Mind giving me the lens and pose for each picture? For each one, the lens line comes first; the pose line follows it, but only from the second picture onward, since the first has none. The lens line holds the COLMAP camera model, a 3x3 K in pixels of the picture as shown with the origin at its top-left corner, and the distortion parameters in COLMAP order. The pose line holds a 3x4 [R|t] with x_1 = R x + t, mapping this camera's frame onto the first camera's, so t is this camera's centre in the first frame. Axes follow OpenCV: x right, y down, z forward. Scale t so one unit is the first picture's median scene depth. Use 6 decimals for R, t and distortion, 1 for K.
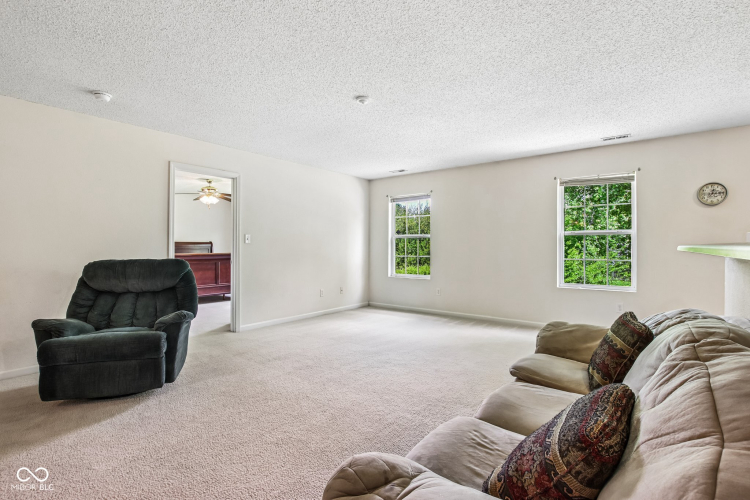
lens RADIAL K [[356.3, 0, 378.5], [0, 356.3, 245.8], [0, 0, 1]] dist [-0.020361, 0.001148]
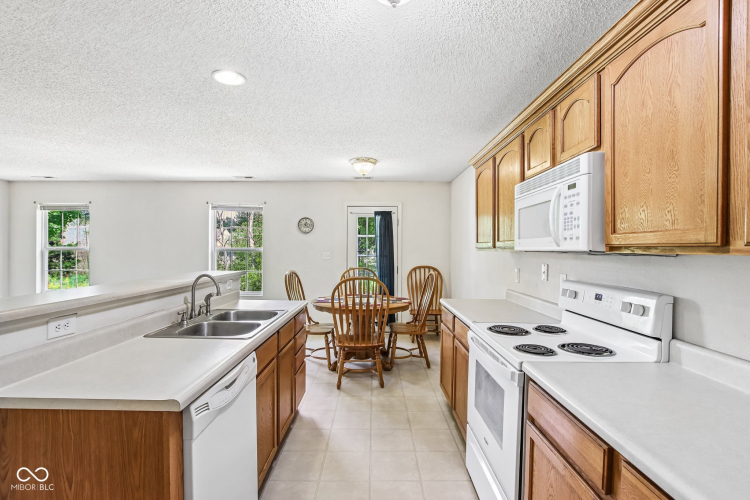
lens RADIAL K [[353.6, 0, 378.7], [0, 353.6, 251.4], [0, 0, 1]] dist [-0.018469, 0.000460]
pose [[0.788719, -0.002226, 0.614750, 0.288337], [-0.007015, 0.999896, 0.012621, -0.060012], [-0.614714, -0.014267, 0.788621, -0.356089]]
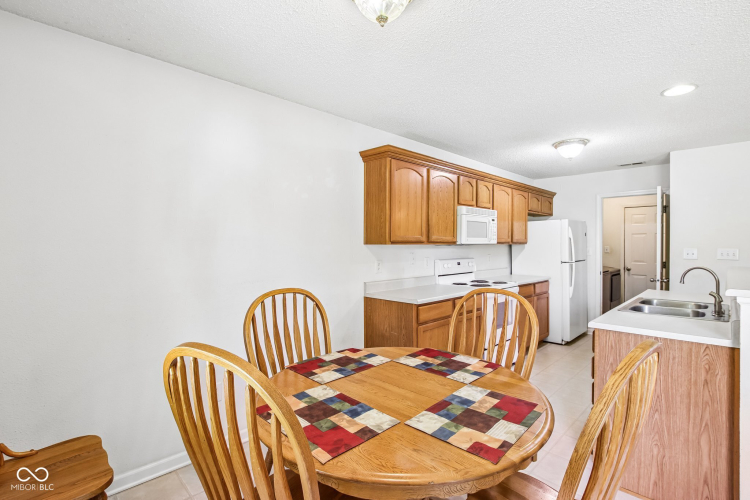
lens RADIAL K [[356.3, 0, 378.5], [0, 356.3, 245.8], [0, 0, 1]] dist [-0.020361, 0.001148]
pose [[-0.991732, -0.005213, 0.128219, 0.908577], [-0.005301, 0.999986, -0.000342, -0.048142], [-0.128215, -0.001019, -0.991746, 0.960189]]
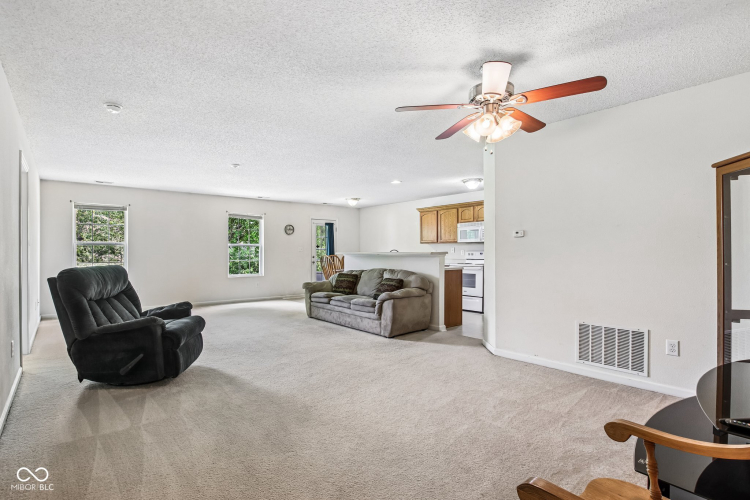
lens RADIAL K [[362.0, 0, 346.6], [0, 362.0, 250.0], [0, 0, 1]] dist [-0.031211, 0.000080]
pose [[0.248130, 0.006349, 0.968706, -1.250400], [-0.001173, 0.999980, -0.006254, -0.001381], [-0.968726, 0.000416, 0.248133, 0.052132]]
